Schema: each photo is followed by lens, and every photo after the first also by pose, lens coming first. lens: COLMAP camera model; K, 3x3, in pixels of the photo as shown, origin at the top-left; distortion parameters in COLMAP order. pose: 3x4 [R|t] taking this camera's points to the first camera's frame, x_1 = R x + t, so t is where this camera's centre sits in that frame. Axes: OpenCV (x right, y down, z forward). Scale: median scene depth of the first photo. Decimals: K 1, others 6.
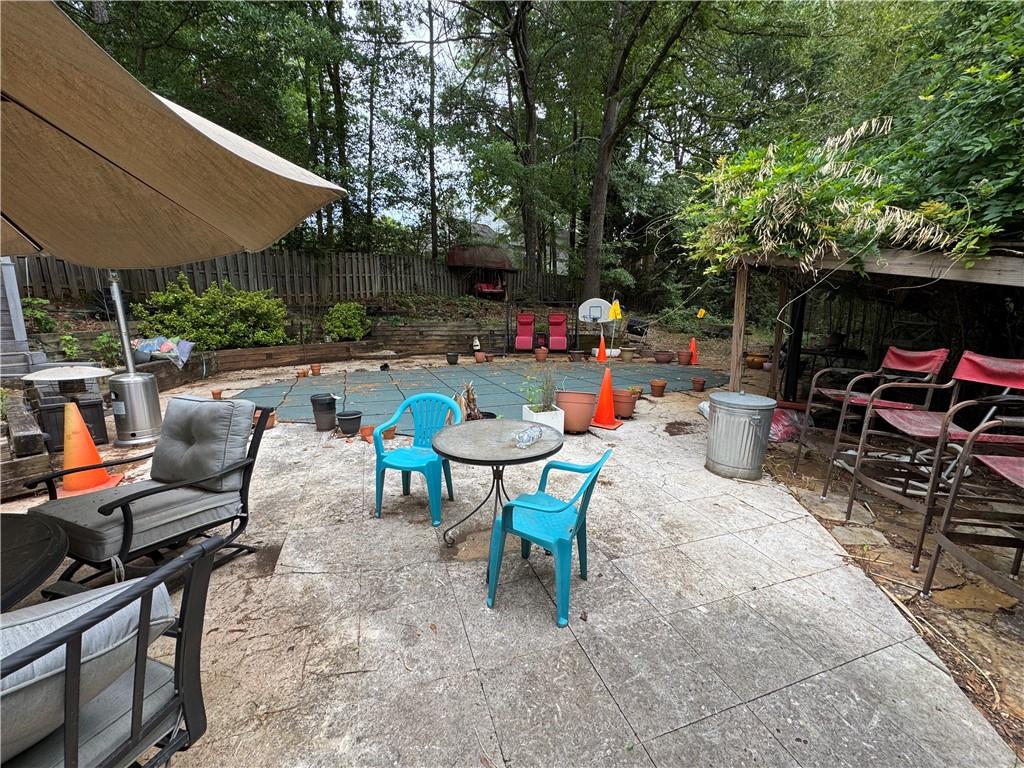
lens RADIAL K [[407.6, 0, 510.5], [0, 407.6, 386.6], [0, 0, 1]] dist [-0.004516, -0.000283]
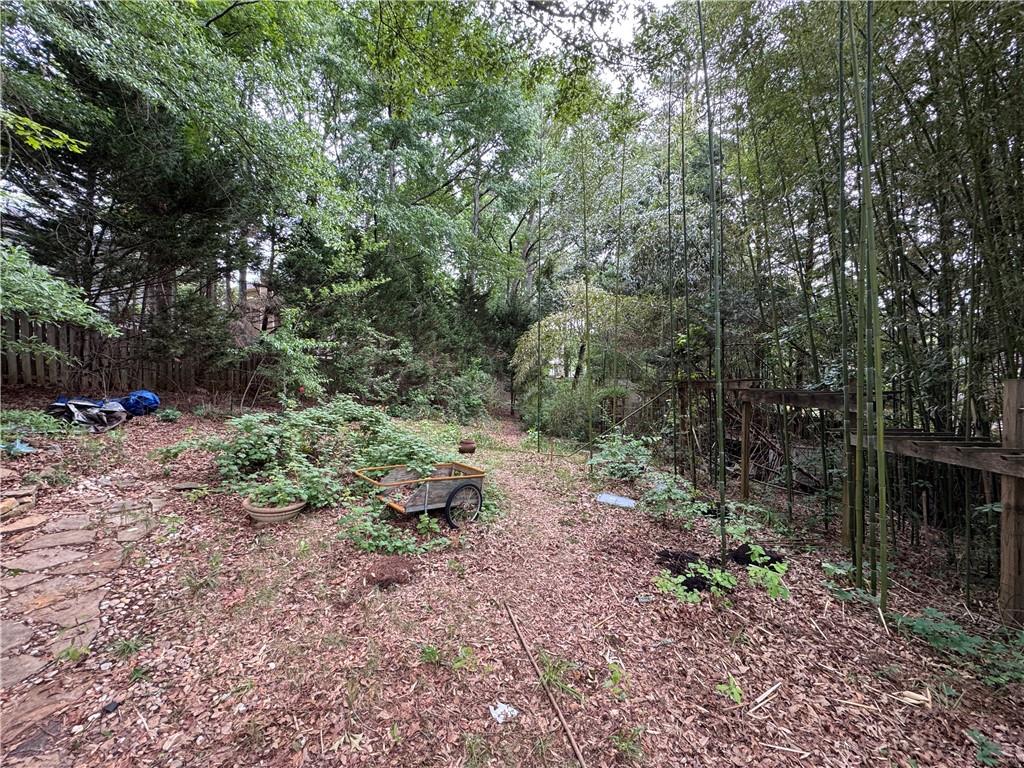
lens RADIAL K [[407.6, 0, 513.2], [0, 407.6, 378.4], [0, 0, 1]] dist [-0.004516, -0.000283]
pose [[0.696032, -0.006682, 0.717979, 0.519057], [0.136749, 0.982887, -0.123421, -0.262935], [-0.704868, 0.184088, 0.685035, 1.139771]]
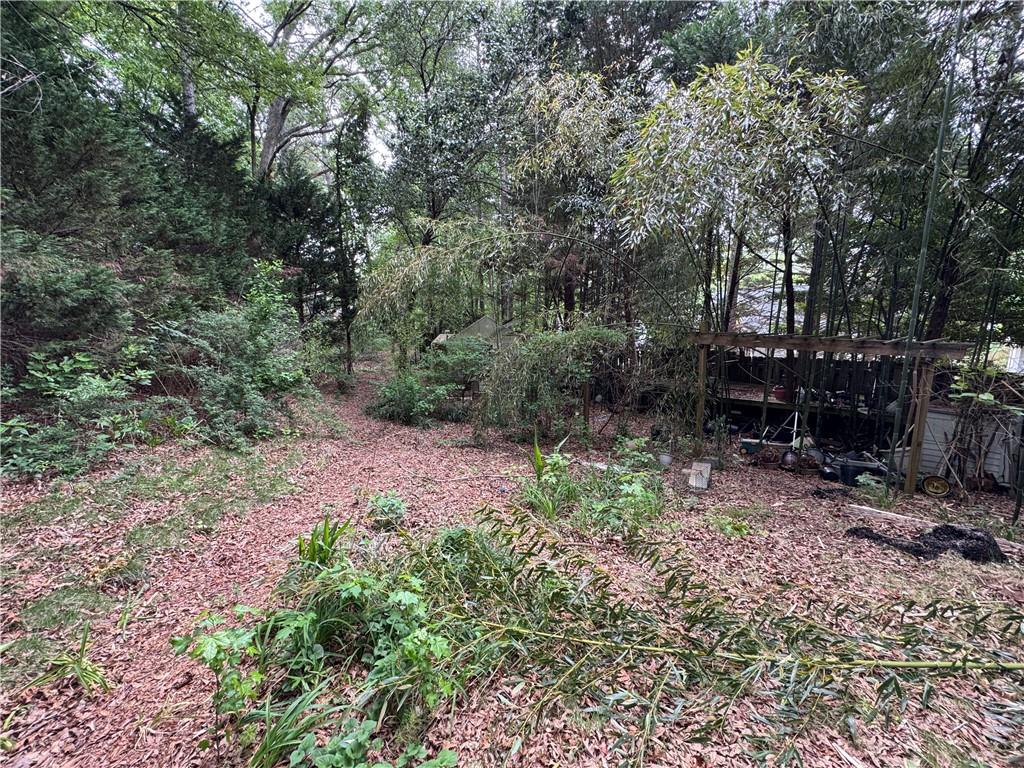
lens RADIAL K [[407.6, 0, 512.3], [0, 407.6, 386.5], [0, 0, 1]] dist [-0.004516, -0.000283]
pose [[0.186468, -0.183690, 0.965136, 0.994591], [0.177743, 0.972463, 0.150744, -0.398896], [-0.966249, 0.143437, 0.213982, 1.852770]]
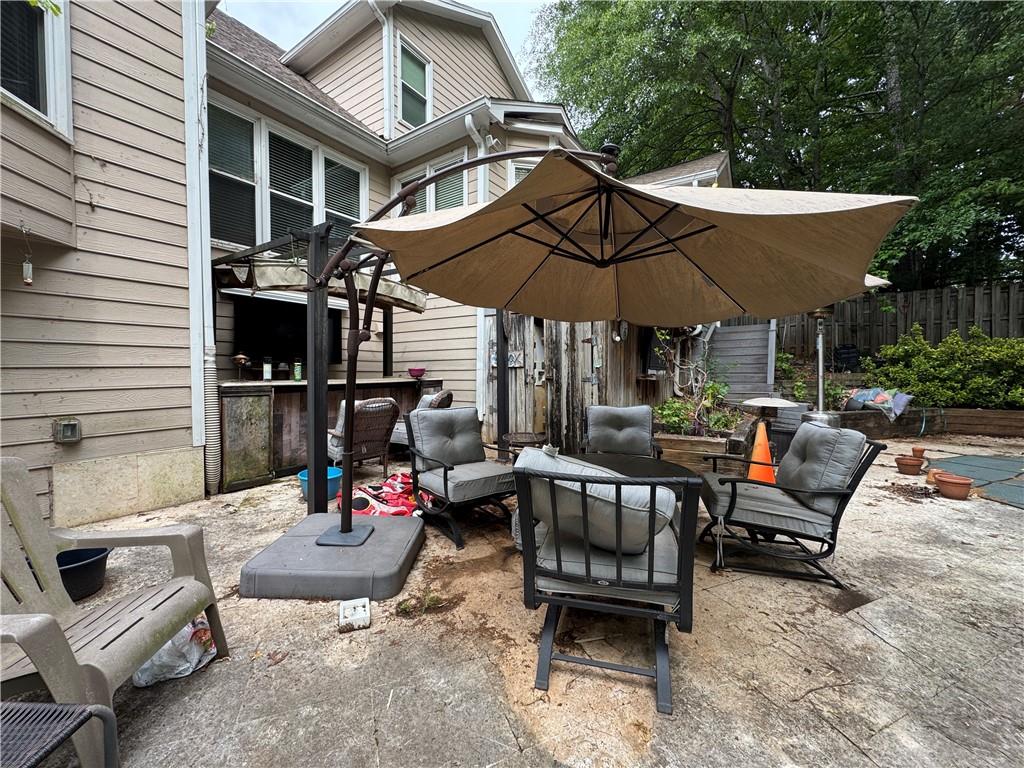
lens RADIAL K [[407.6, 0, 510.5], [0, 407.6, 381.7], [0, 0, 1]] dist [-0.004516, -0.000283]
pose [[0.069732, 0.026409, -0.997216, 0.062519], [-0.182685, 0.983082, 0.013260, 0.012094], [0.980695, 0.181252, 0.073376, 0.014933]]
